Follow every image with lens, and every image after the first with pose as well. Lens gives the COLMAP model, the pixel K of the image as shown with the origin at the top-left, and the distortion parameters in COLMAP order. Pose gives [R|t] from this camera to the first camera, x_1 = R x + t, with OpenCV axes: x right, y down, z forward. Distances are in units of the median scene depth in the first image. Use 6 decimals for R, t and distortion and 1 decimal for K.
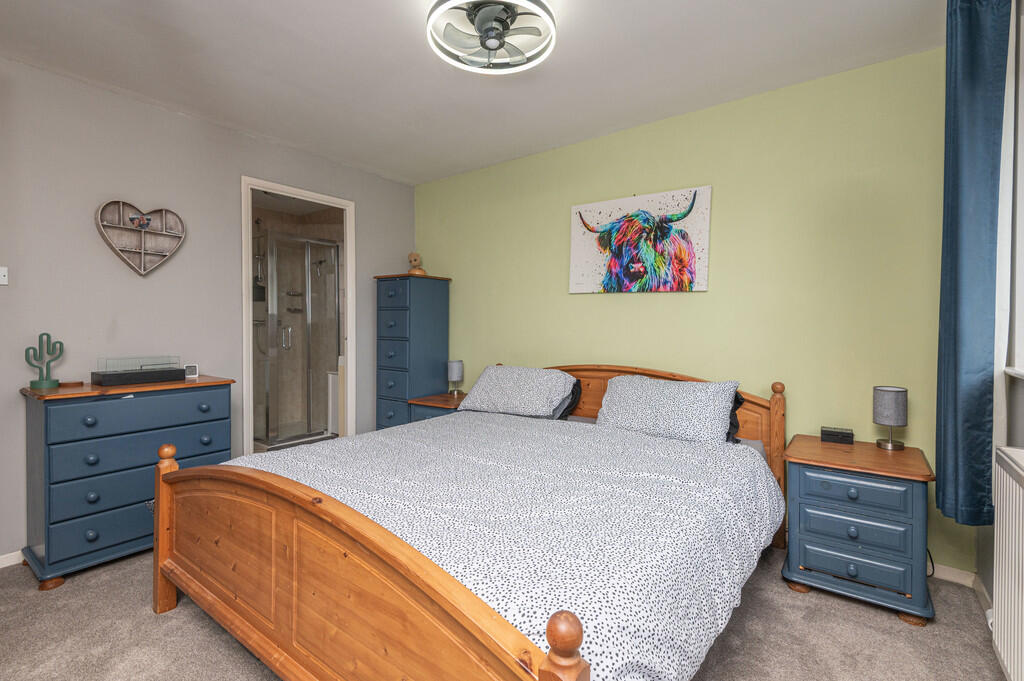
lens RADIAL K [[466.7, 0, 510.4], [0, 466.7, 333.9], [0, 0, 1]] dist [0.004444, 0.000283]
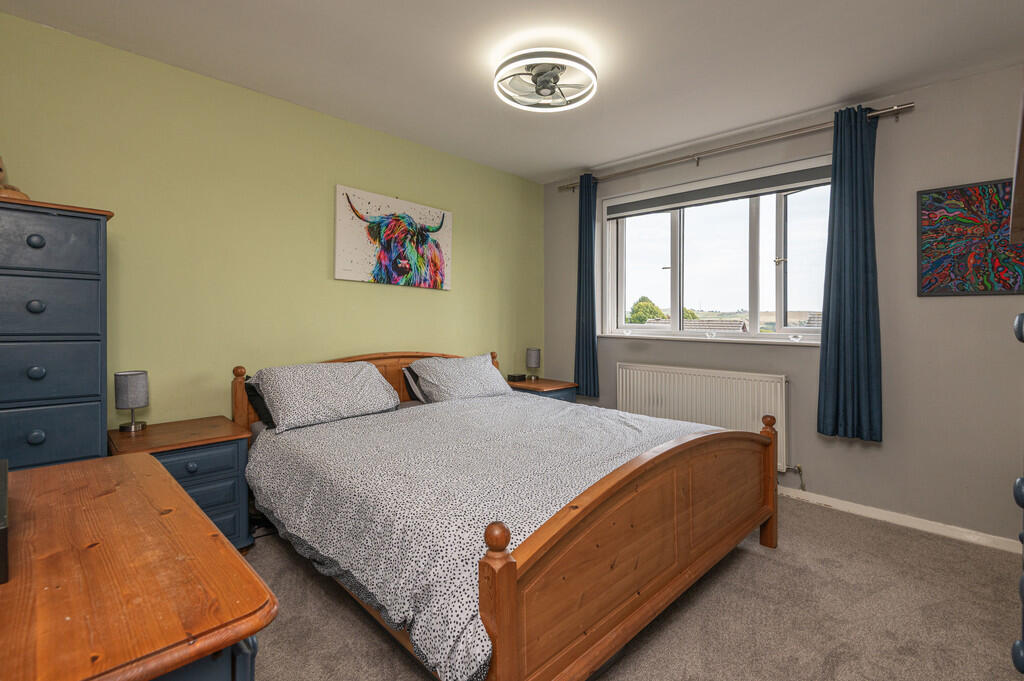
lens RADIAL K [[466.7, 0, 490.6], [0, 466.7, 324.7], [0, 0, 1]] dist [0.004444, 0.000283]
pose [[0.153871, -0.014089, 0.987990, -0.819736], [0.000622, 0.999900, 0.014162, -0.010673], [-0.988091, -0.001564, 0.153864, 0.621032]]
